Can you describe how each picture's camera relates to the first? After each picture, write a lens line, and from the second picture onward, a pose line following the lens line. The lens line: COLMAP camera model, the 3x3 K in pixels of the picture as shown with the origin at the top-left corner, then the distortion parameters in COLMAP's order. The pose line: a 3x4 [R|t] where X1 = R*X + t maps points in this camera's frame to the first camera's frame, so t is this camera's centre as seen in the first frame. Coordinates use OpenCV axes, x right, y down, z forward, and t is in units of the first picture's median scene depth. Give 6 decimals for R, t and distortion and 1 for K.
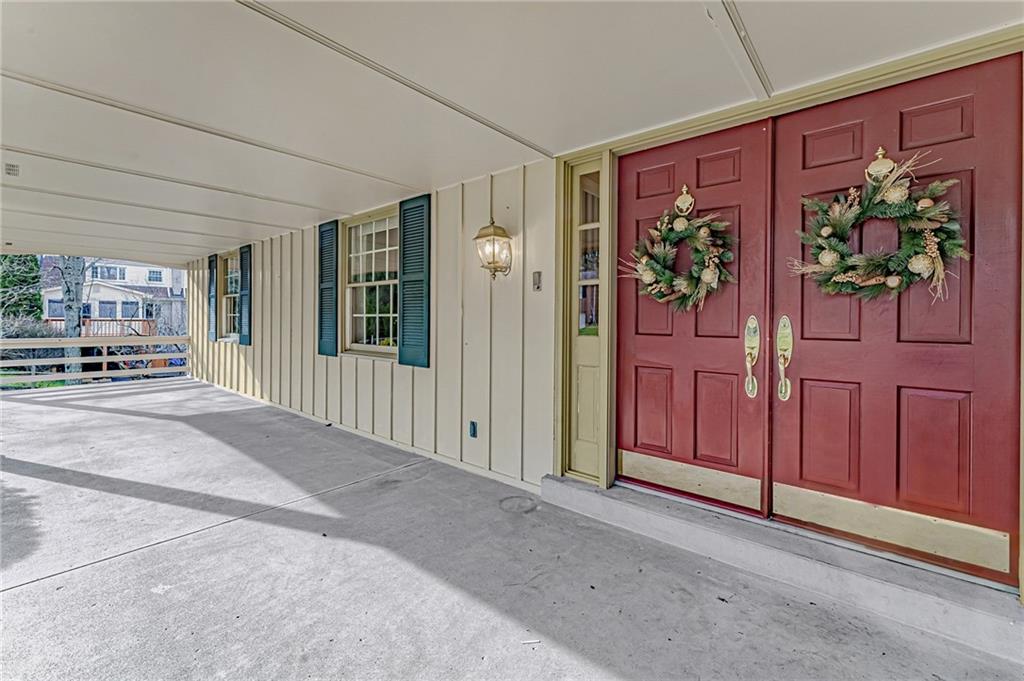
lens RADIAL K [[425.6, 0, 510.8], [0, 425.6, 320.7], [0, 0, 1]] dist [0.000736, 0.000043]
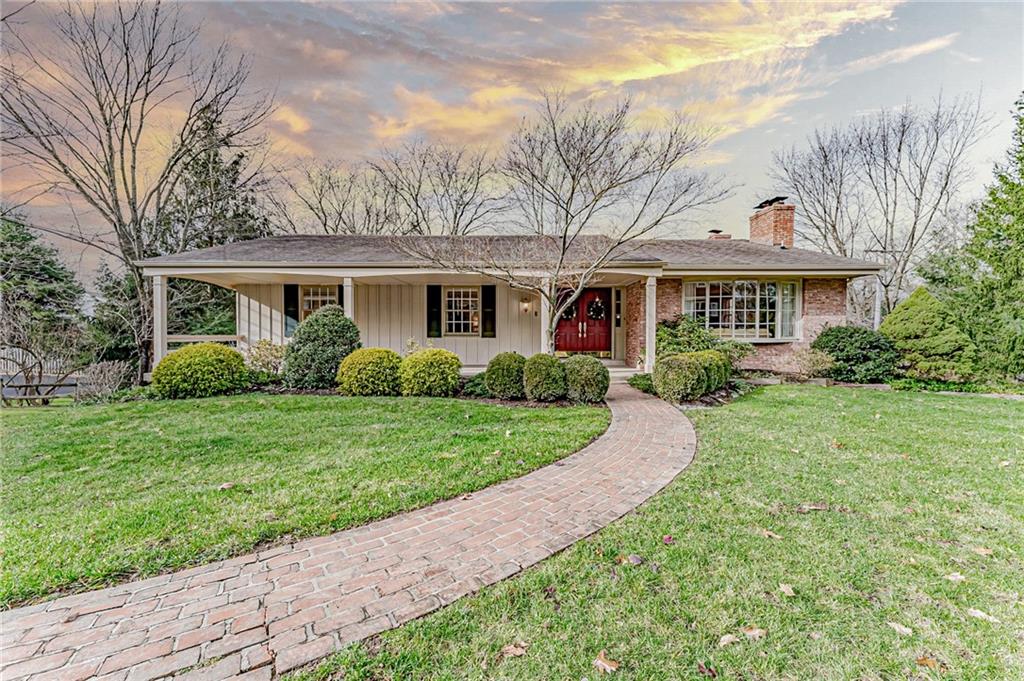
lens RADIAL K [[414.5, 0, 514.3], [0, 414.5, 336.9], [0, 0, 1]] dist [0.000760, 0.000045]
pose [[0.793460, -0.004099, 0.608609, -2.601643], [0.002256, 0.999990, 0.003794, 0.118463], [-0.608619, -0.001637, 0.793461, -2.115296]]
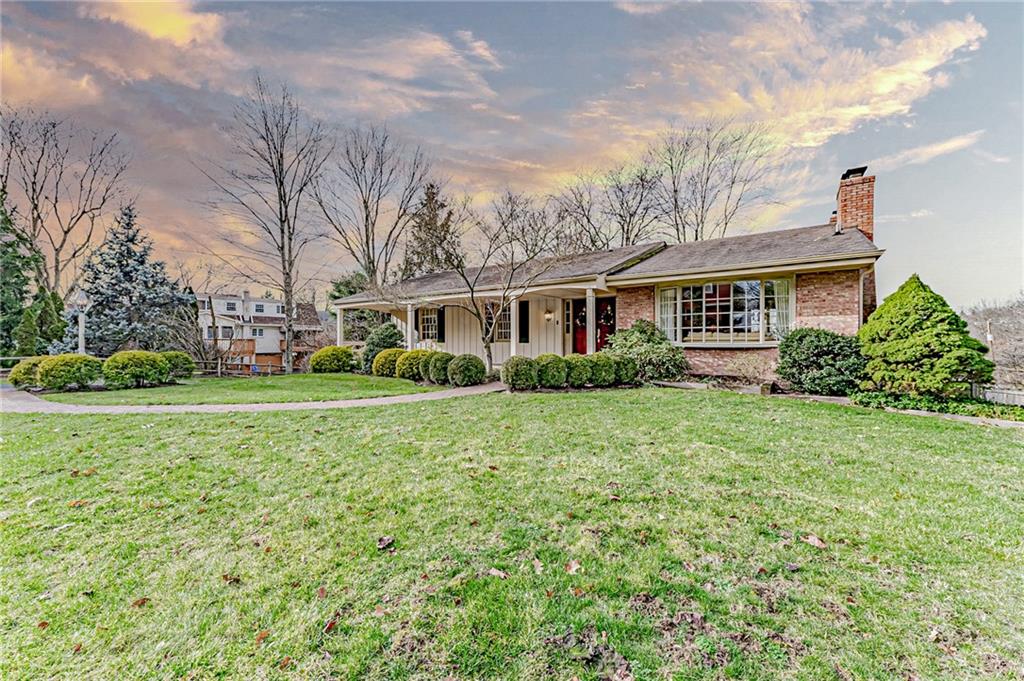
lens RADIAL K [[409.5, 0, 510.9], [0, 409.5, 344.3], [0, 0, 1]] dist [-0.000194, -0.000058]
pose [[0.998689, -0.004658, 0.050980, -0.732174], [0.004530, 0.999986, 0.002630, 0.145205], [-0.050992, -0.002395, 0.998696, -3.773461]]
